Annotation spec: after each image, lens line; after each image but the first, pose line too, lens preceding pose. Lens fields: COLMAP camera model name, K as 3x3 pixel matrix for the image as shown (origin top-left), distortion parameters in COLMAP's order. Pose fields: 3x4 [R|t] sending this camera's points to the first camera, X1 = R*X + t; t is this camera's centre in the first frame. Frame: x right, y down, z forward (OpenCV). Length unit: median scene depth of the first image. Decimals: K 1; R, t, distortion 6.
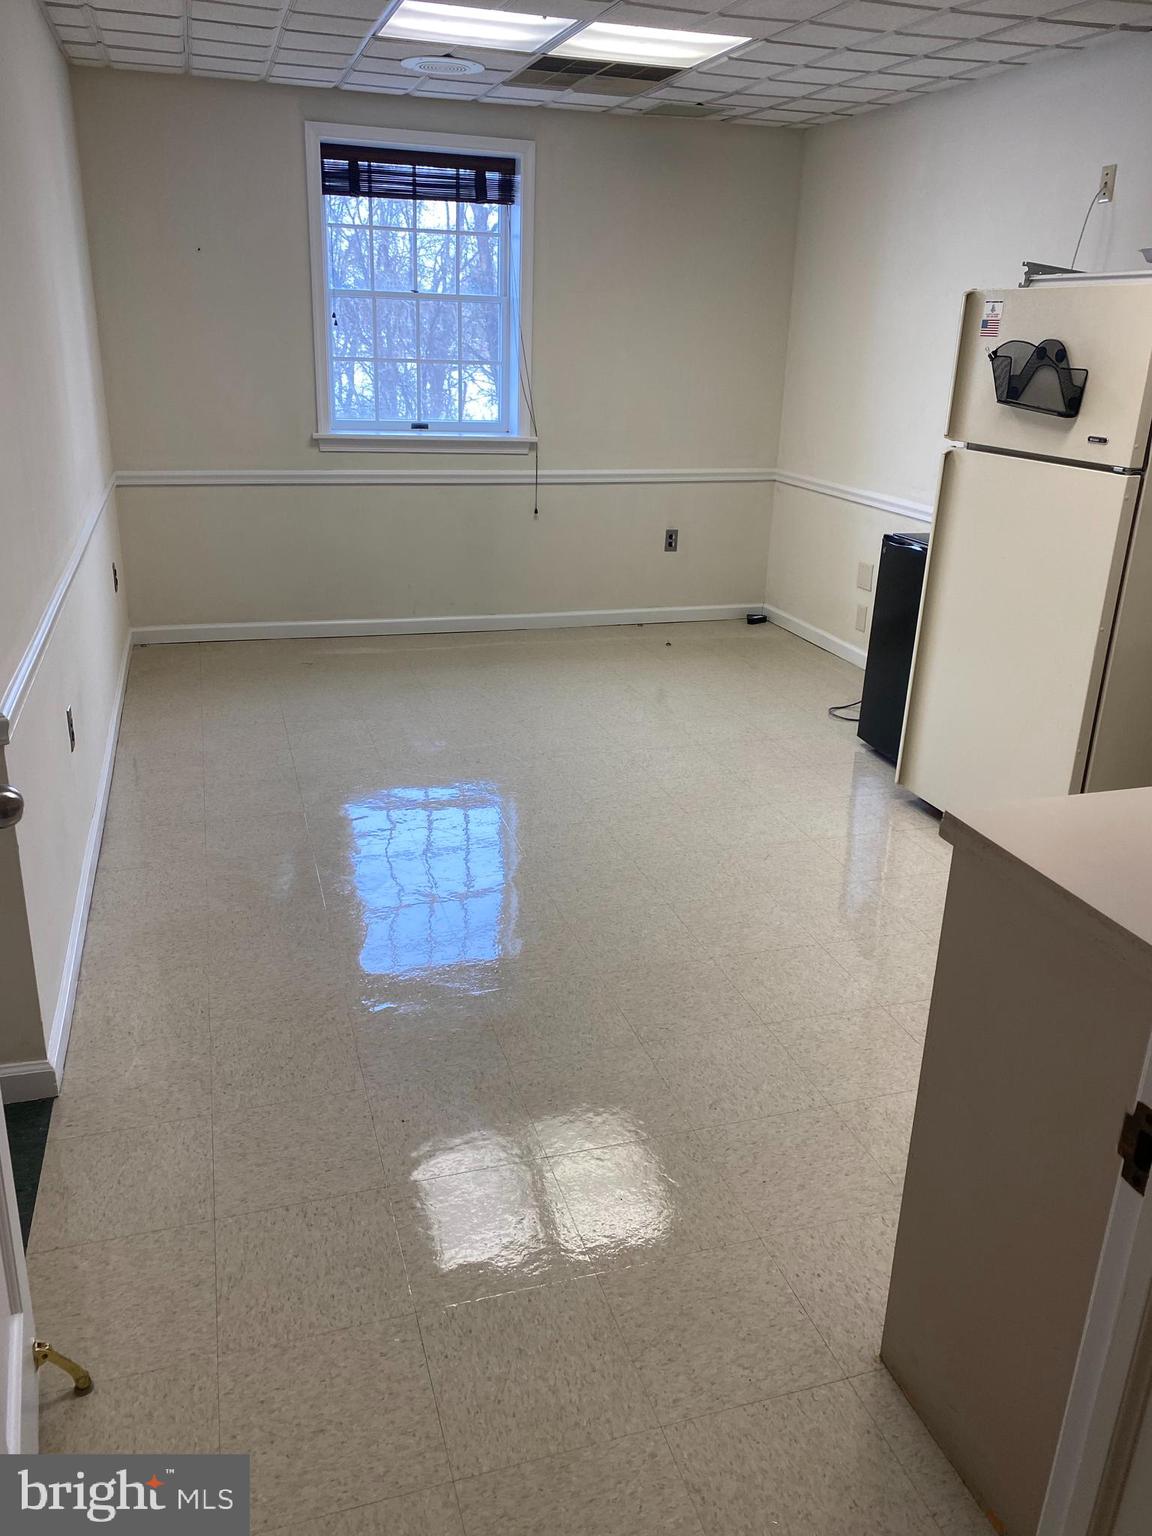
lens RADIAL K [[1205.7, 0, 576.0], [0, 1205.7, 768.0], [0, 0, 1]] dist [0.001054, 0.002808]
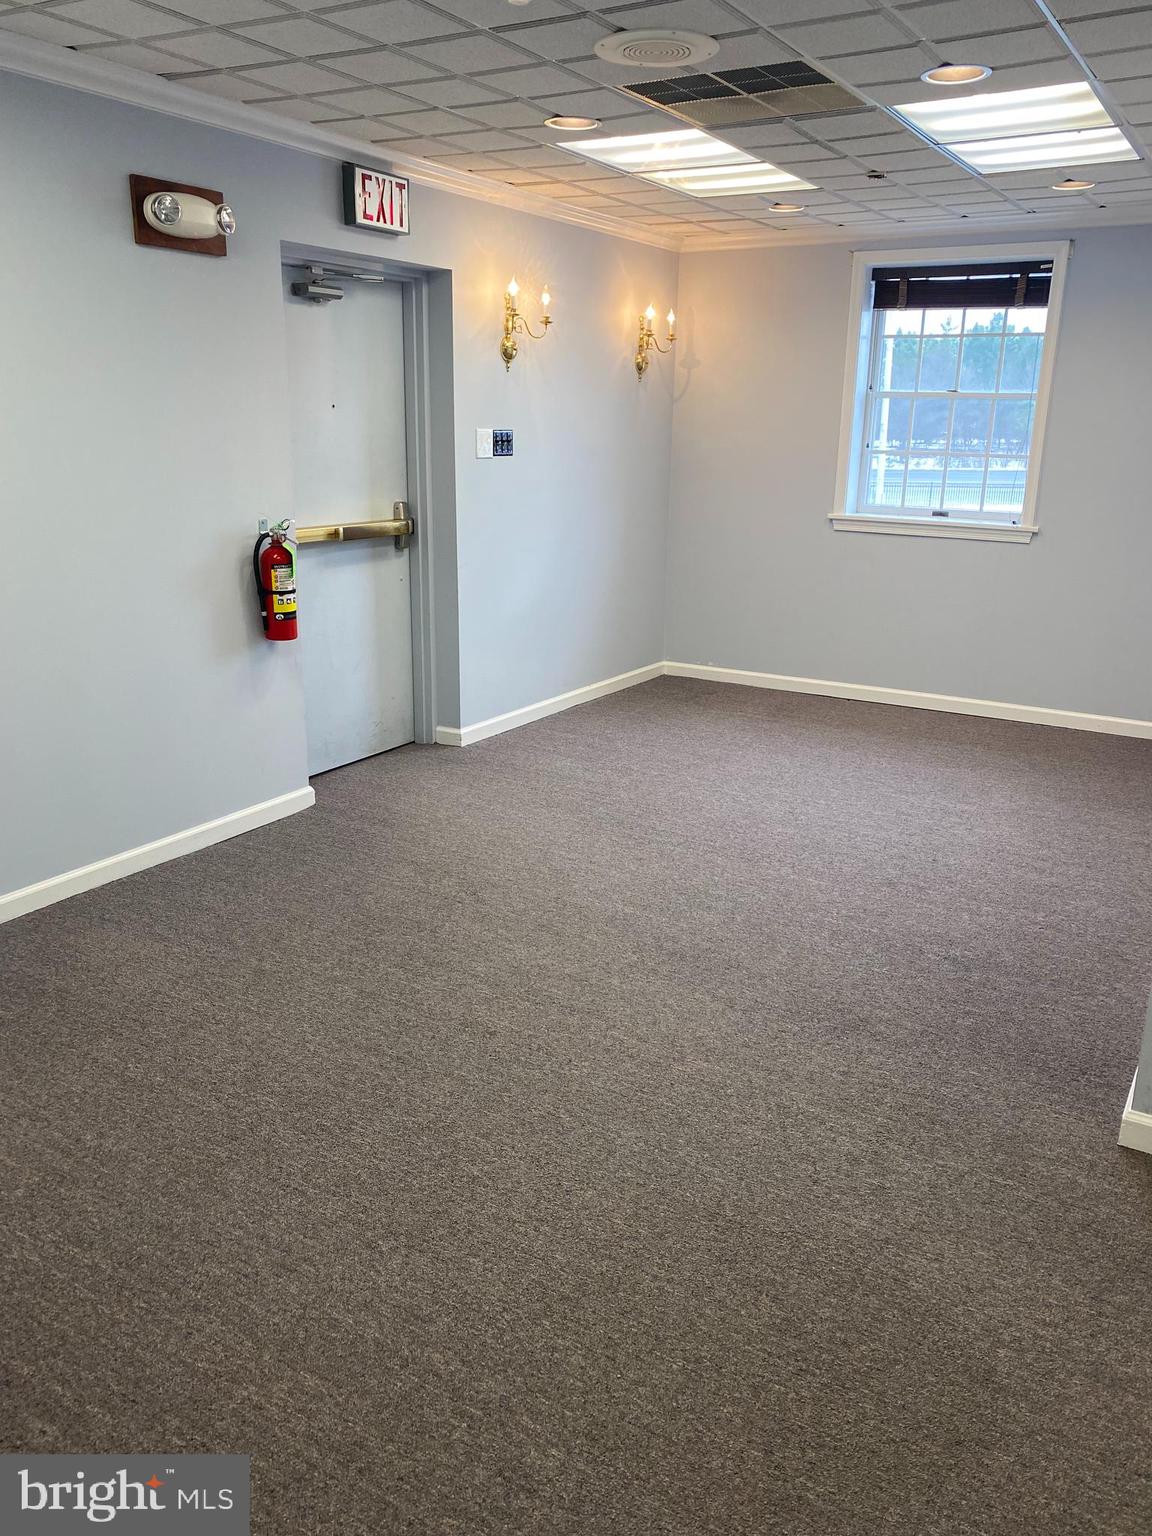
lens RADIAL K [[1205.7, 0, 576.0], [0, 1205.7, 768.0], [0, 0, 1]] dist [0.001054, 0.002808]
pose [[0.672837, 0.190926, -0.714729, 0.485950], [-0.246289, 0.968822, 0.026949, -0.015298], [0.697590, 0.157898, 0.698882, 0.068521]]
